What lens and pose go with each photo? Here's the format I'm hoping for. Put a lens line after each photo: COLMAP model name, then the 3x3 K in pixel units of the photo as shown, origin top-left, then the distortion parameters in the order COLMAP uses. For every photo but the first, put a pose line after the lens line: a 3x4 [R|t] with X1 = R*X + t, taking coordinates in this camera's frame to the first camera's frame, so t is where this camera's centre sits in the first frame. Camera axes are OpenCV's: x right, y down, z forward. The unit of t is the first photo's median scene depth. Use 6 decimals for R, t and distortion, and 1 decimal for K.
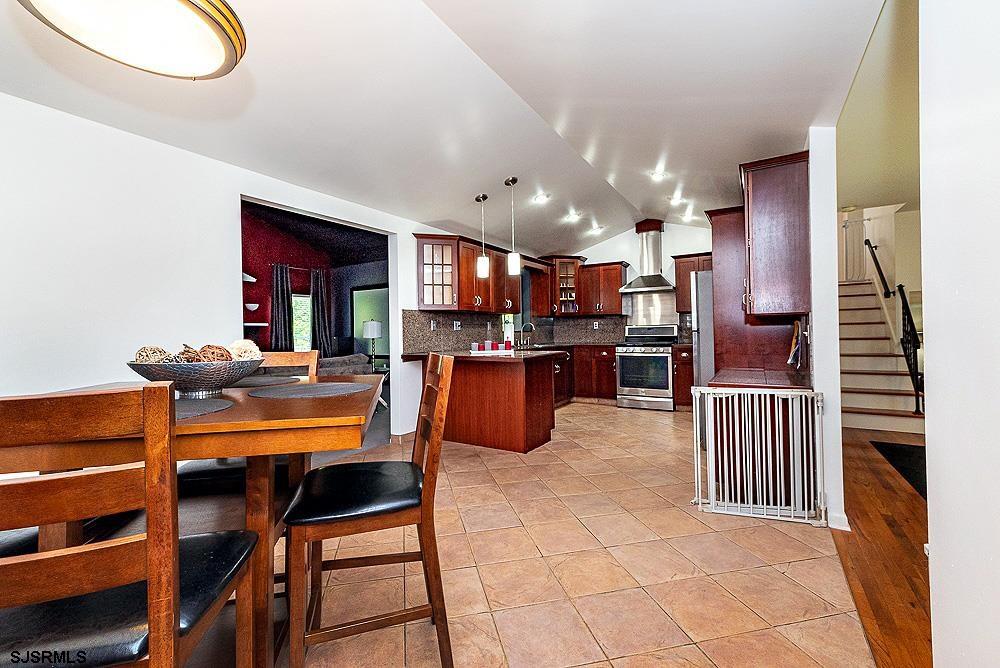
lens RADIAL K [[425.1, 0, 494.3], [0, 425.1, 328.9], [0, 0, 1]] dist [0.001710, 0.000224]
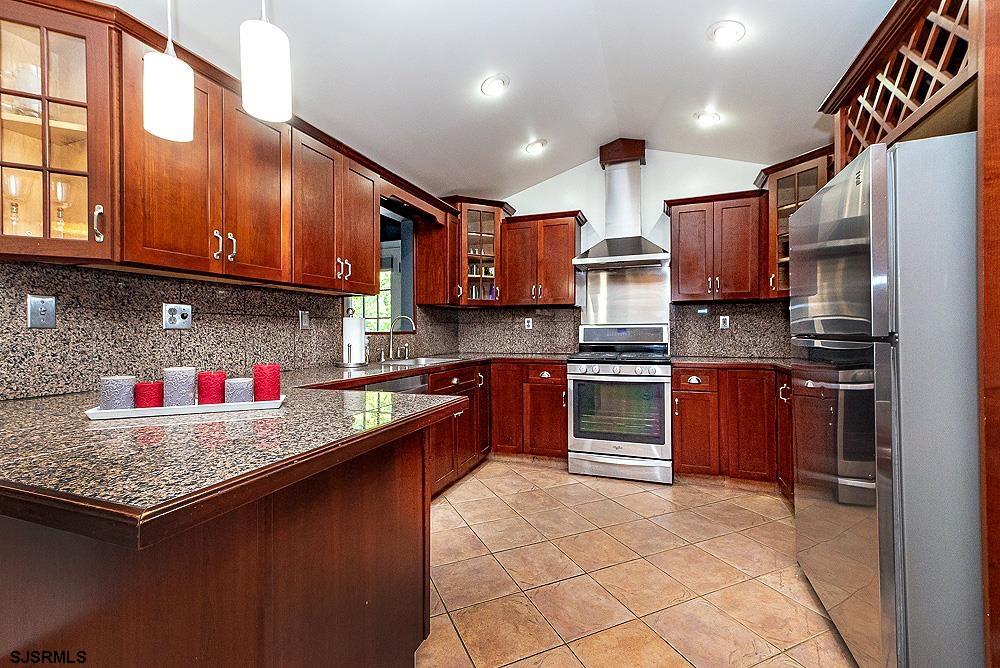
lens RADIAL K [[425.1, 0, 494.3], [0, 425.1, 328.9], [0, 0, 1]] dist [0.001710, 0.000224]
pose [[0.981722, 0.013797, 0.189820, 0.090967], [-0.013704, 0.999904, -0.001799, 0.000815], [-0.189827, -0.000835, 0.981817, 0.485830]]
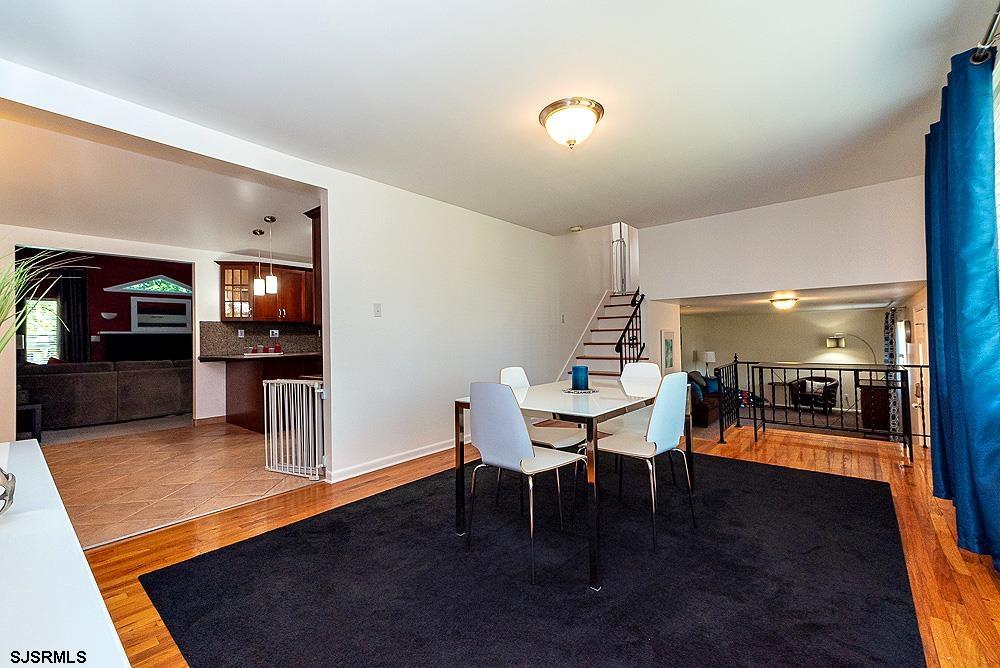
lens RADIAL K [[421.1, 0, 502.9], [0, 421.1, 337.1], [0, 0, 1]] dist [0.001683, 0.000267]
pose [[0.989268, -0.011959, -0.145622, 0.608957], [0.012002, 0.999928, -0.000582, 0.008989], [0.145619, -0.001172, 0.989340, -0.085859]]
